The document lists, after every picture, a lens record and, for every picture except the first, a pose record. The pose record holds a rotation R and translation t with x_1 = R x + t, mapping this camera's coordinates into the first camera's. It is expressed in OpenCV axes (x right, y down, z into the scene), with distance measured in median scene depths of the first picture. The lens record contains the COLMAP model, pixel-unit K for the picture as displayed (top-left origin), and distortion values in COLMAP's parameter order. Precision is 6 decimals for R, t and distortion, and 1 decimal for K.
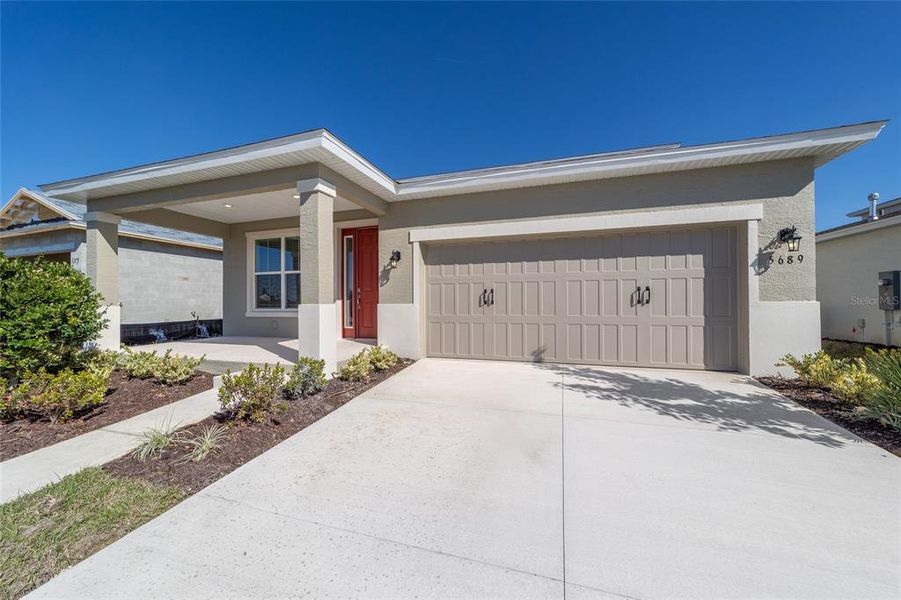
lens RADIAL K [[333.2, 0, 449.4], [0, 333.2, 299.9], [0, 0, 1]] dist [-0.003518, 0.002713]
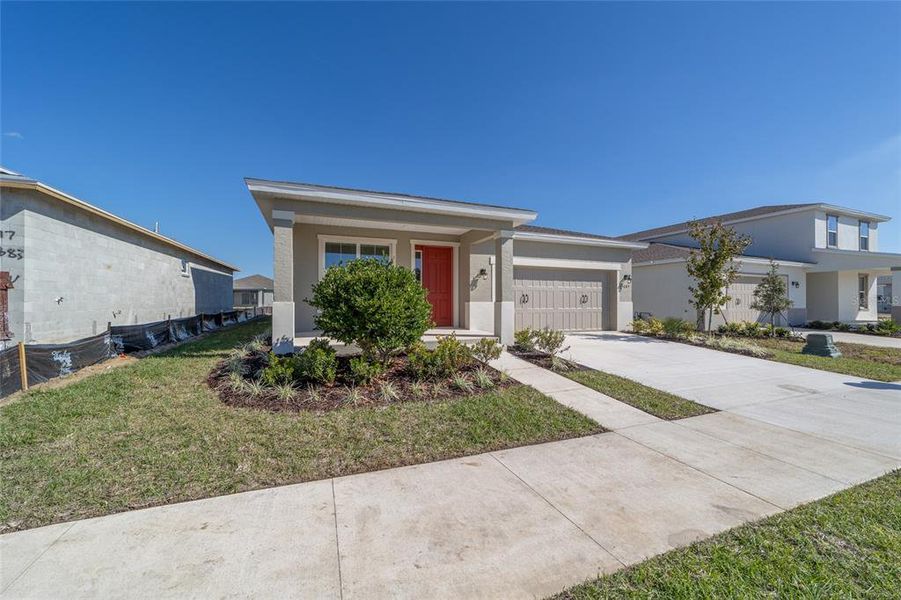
lens RADIAL K [[333.2, 0, 439.3], [0, 333.2, 300.6], [0, 0, 1]] dist [-0.003518, 0.002713]
pose [[0.778825, 0.009227, 0.627173, -1.323513], [-0.011535, 0.999933, -0.000387, 0.008174], [-0.627135, -0.006933, 0.778880, -0.102507]]
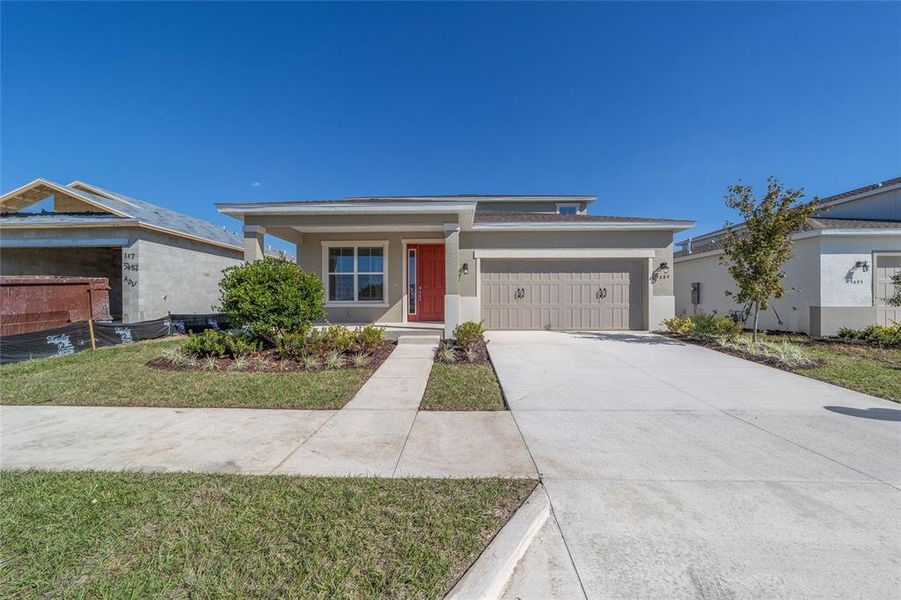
lens RADIAL K [[333.2, 0, 451.8], [0, 333.2, 305.9], [0, 0, 1]] dist [-0.003518, 0.002713]
pose [[0.956102, 0.001289, 0.293031, -0.687043], [-0.005468, 0.999895, 0.013443, 0.034250], [-0.292983, -0.014455, 0.956009, -0.493227]]
